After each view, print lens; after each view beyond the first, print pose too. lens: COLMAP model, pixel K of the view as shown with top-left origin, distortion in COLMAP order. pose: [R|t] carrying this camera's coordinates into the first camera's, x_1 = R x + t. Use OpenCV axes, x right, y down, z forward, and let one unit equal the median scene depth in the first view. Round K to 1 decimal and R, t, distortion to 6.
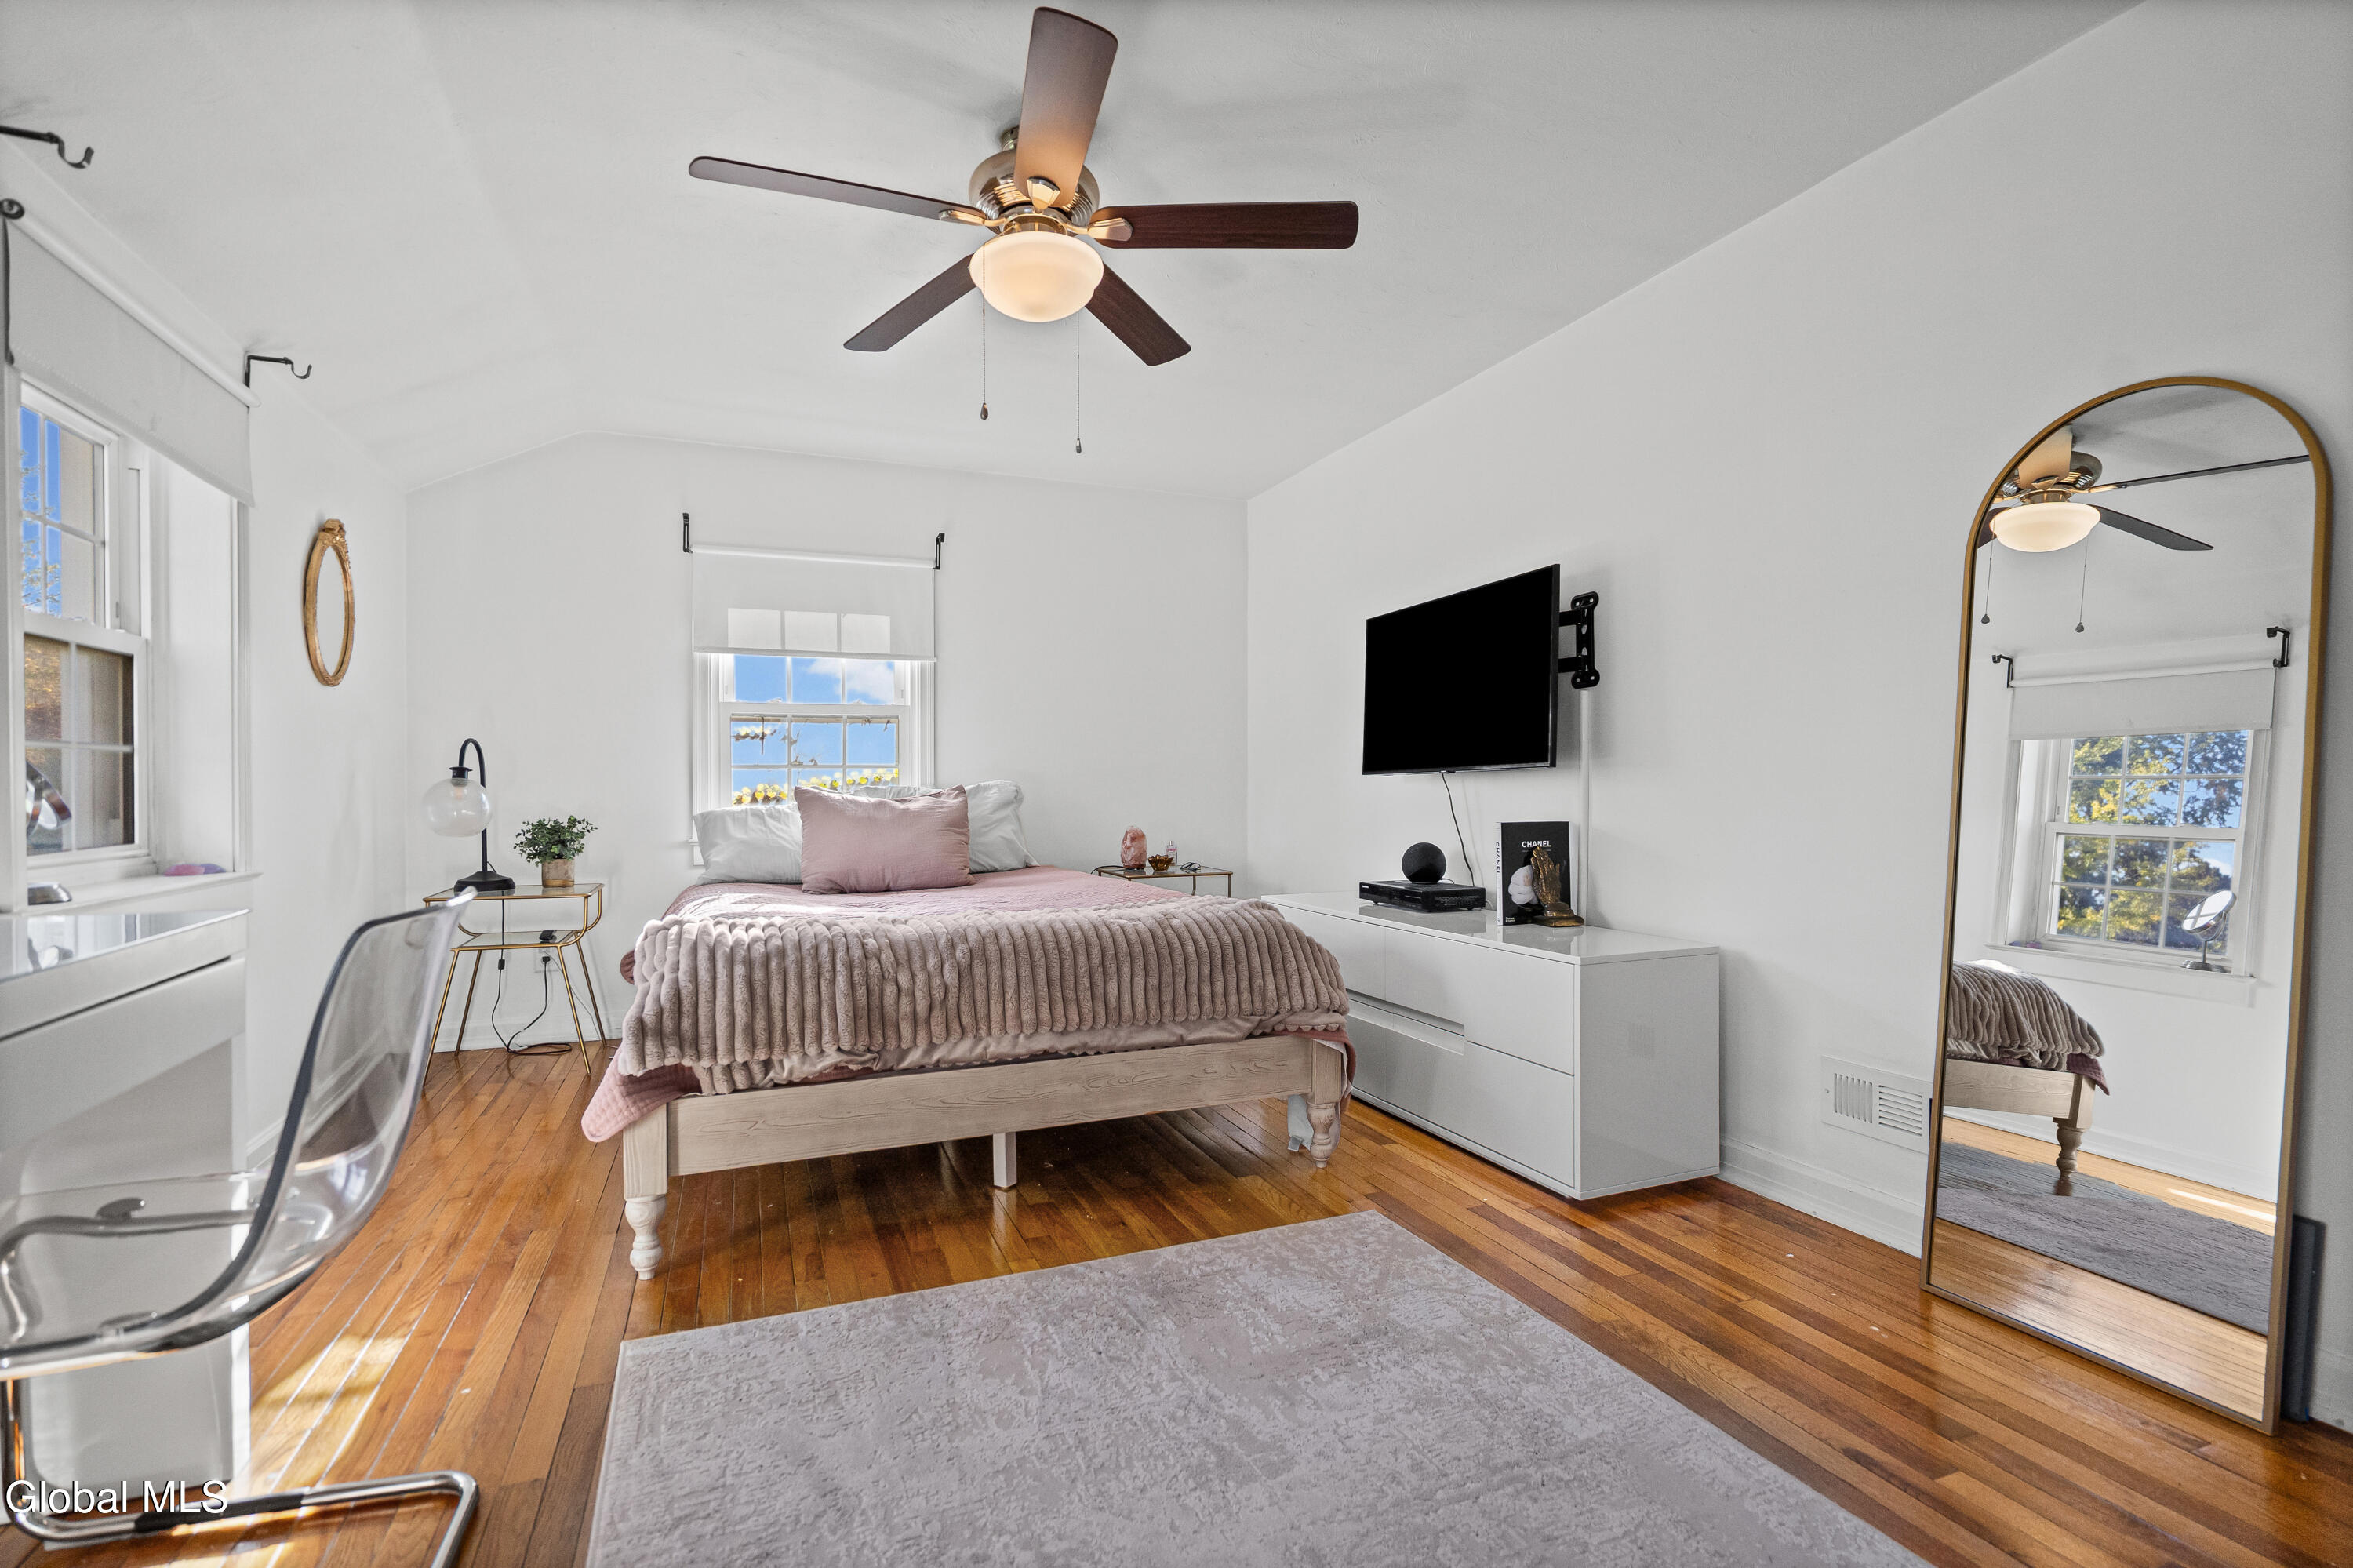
lens RADIAL K [[1091.5, 0, 1152.2], [0, 1091.5, 793.2], [0, 0, 1]] dist [0.000454, 0.001871]
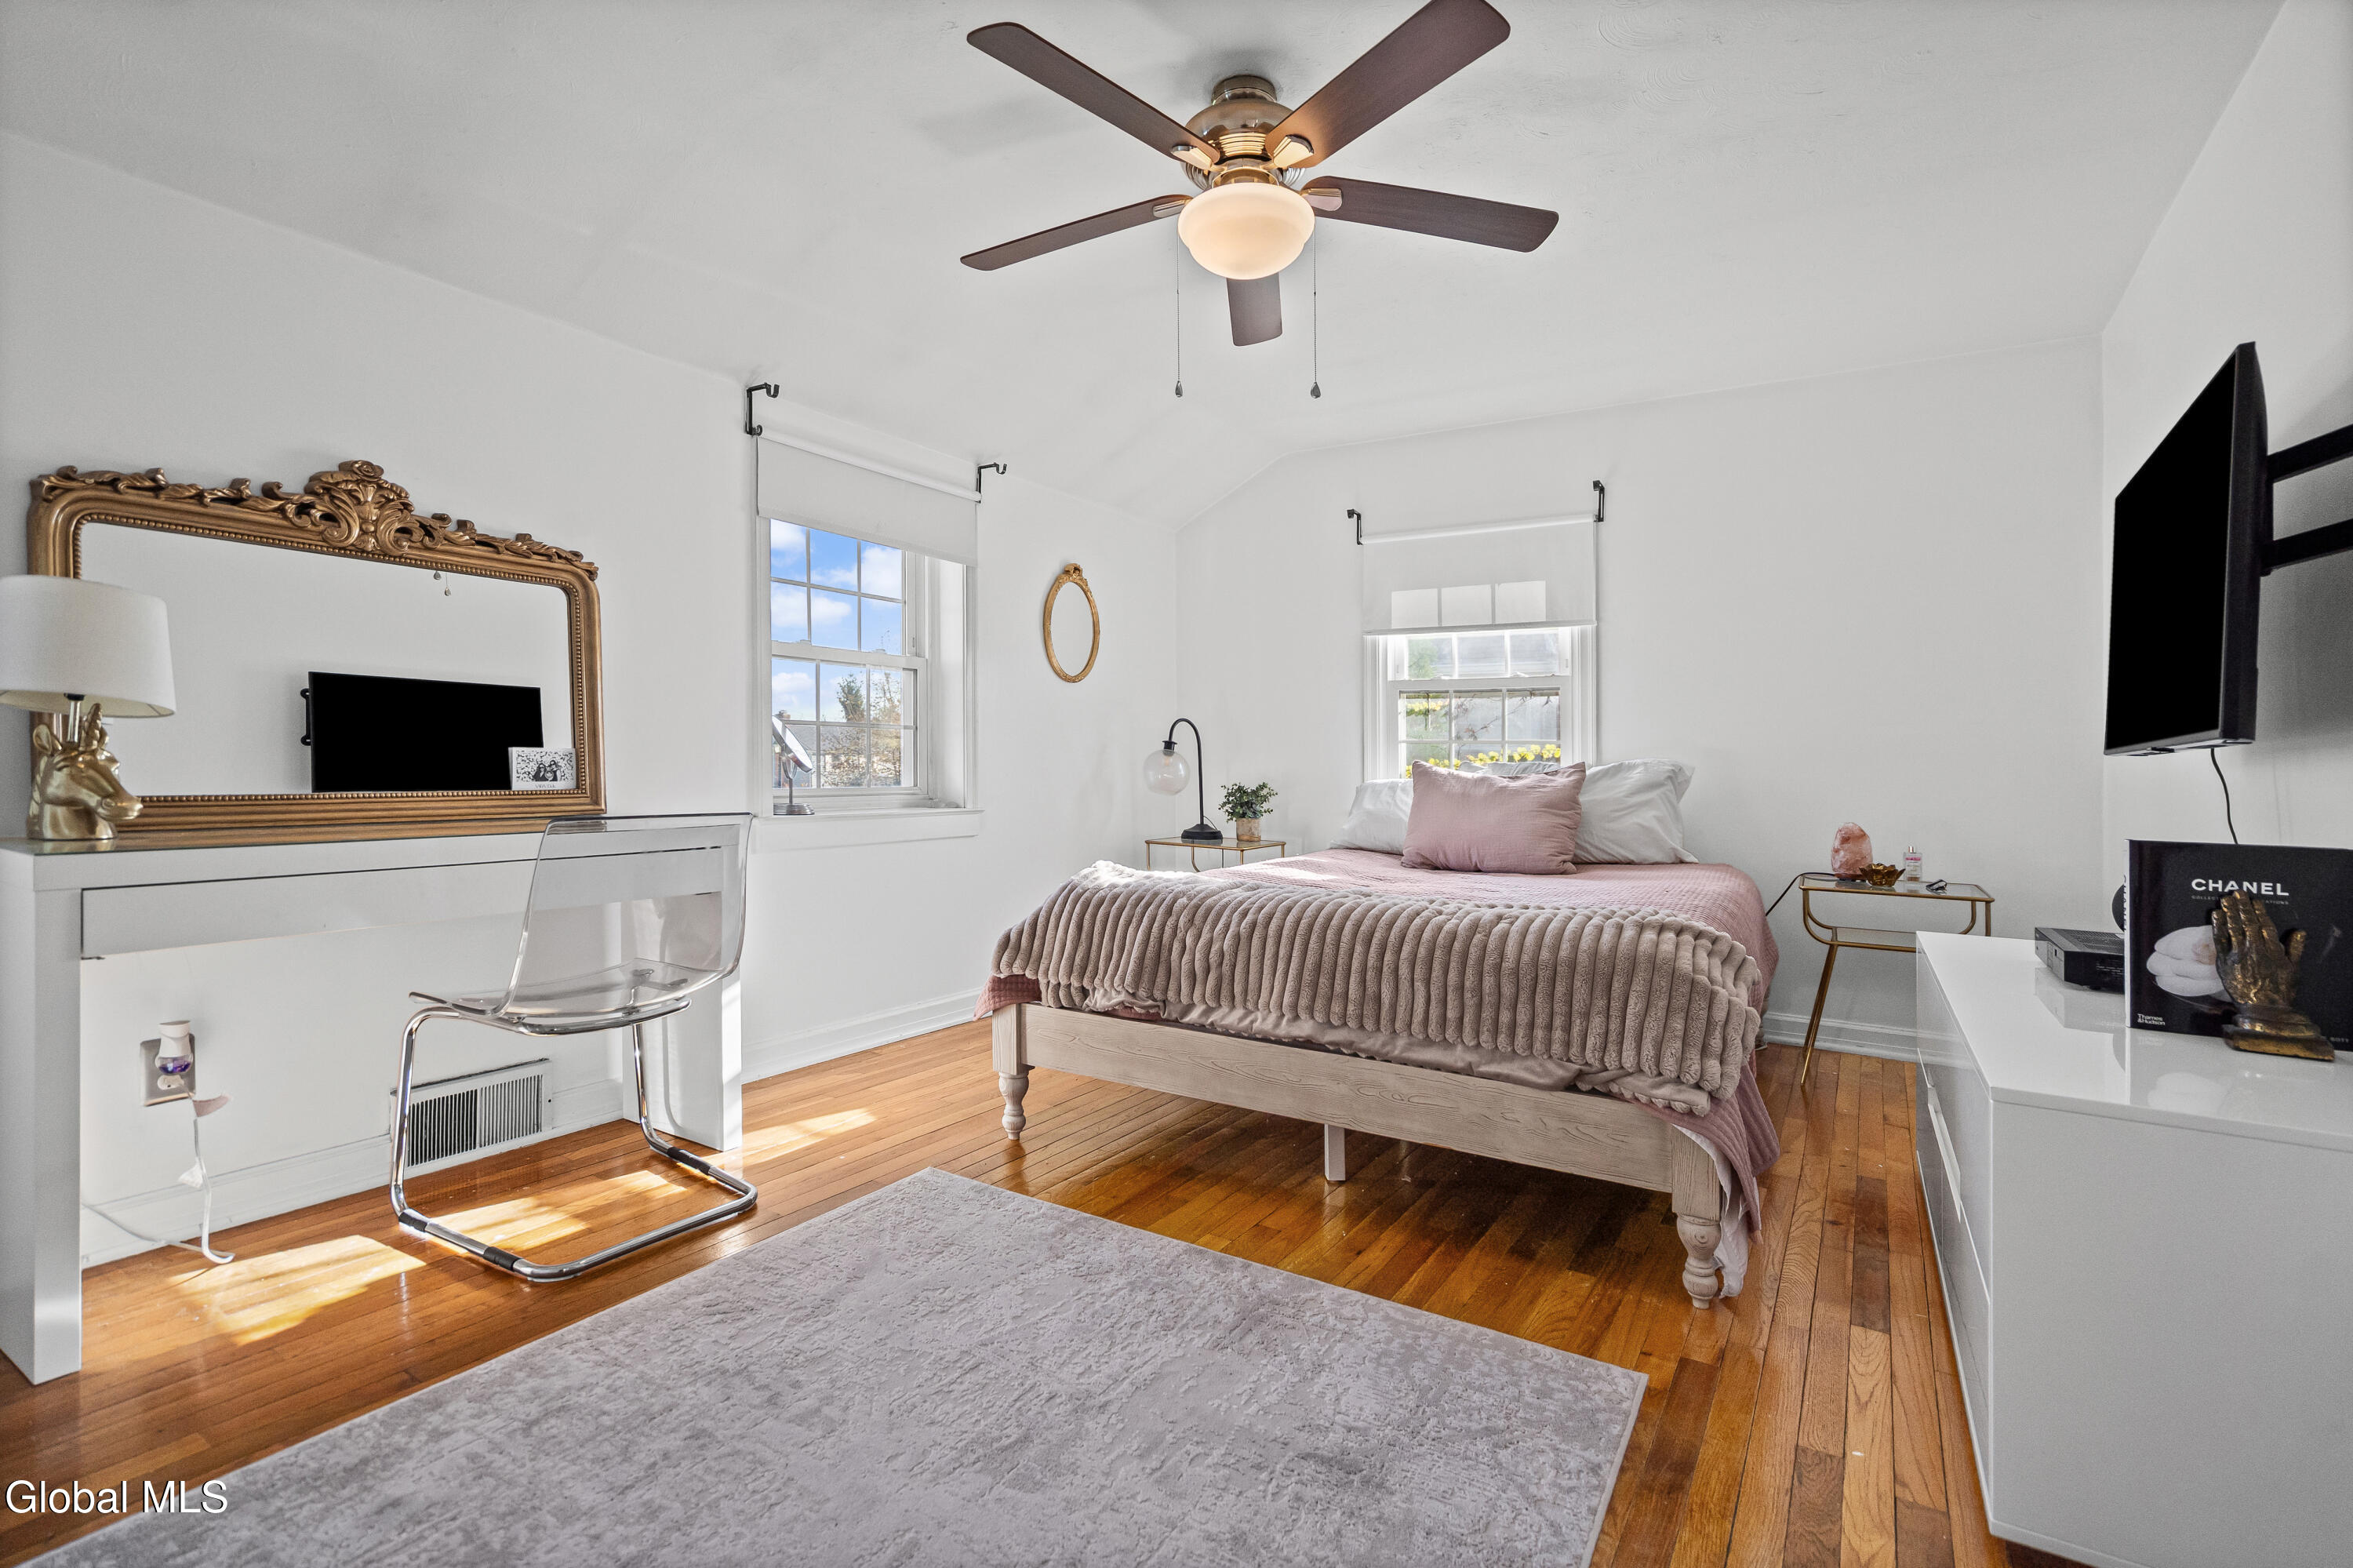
lens RADIAL K [[1091.5, 0, 1151.3], [0, 1091.5, 769.7], [0, 0, 1]] dist [0.000454, 0.001871]
pose [[0.583661, 0.021505, -0.811712, 0.552687], [-0.024606, 0.999659, 0.008791, -0.001477], [0.811624, 0.014842, 0.583991, 0.319898]]
